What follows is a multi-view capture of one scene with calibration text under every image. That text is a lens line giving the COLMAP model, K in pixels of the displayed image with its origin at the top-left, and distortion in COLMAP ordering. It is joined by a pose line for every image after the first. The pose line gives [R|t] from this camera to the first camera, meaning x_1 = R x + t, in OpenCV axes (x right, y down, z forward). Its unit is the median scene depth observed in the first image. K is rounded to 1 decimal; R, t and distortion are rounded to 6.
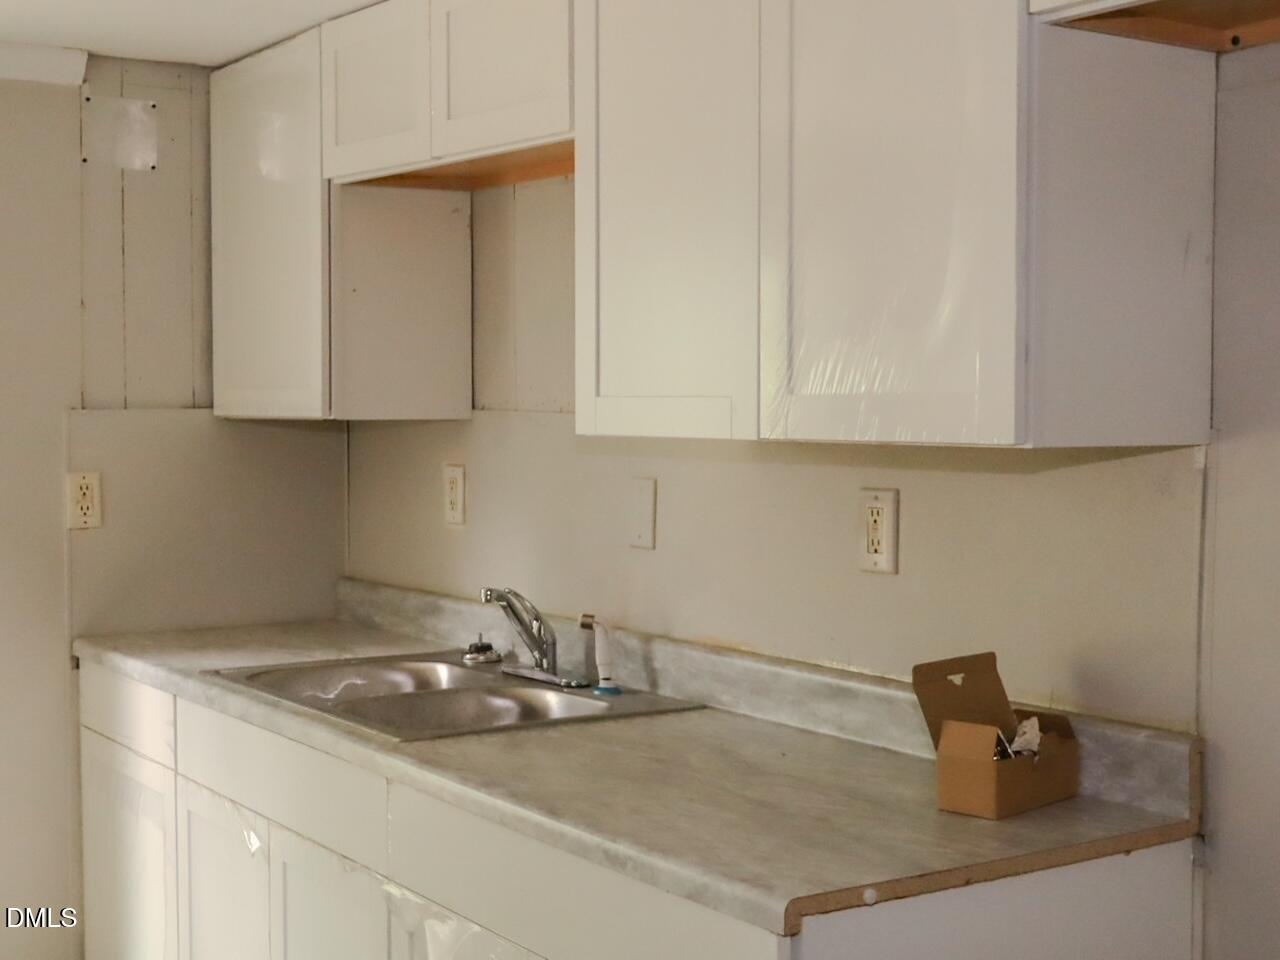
lens RADIAL K [[1872.5, 0, 641.0], [0, 1872.5, 481.4], [0, 0, 1]] dist [0.022145, 0.000000]
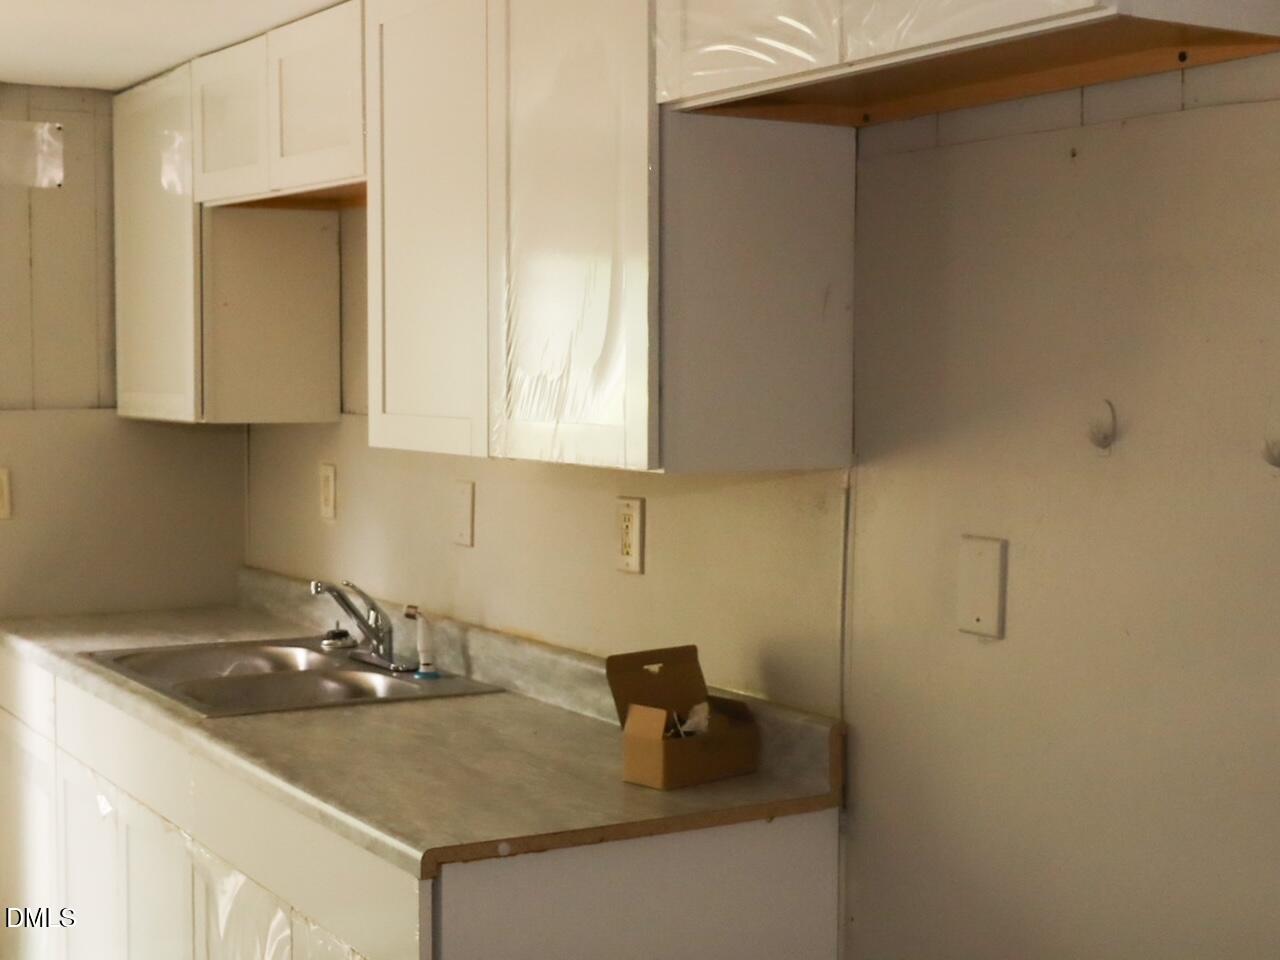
lens RADIAL K [[1978.9, 0, 639.3], [0, 1978.9, 478.5], [0, 0, 1]] dist [0.039152, 0.000000]
pose [[0.998579, 0.007883, -0.052712, 0.171012], [-0.007255, 0.999901, 0.012084, -0.019136], [0.052802, -0.011684, 0.998537, -0.158078]]
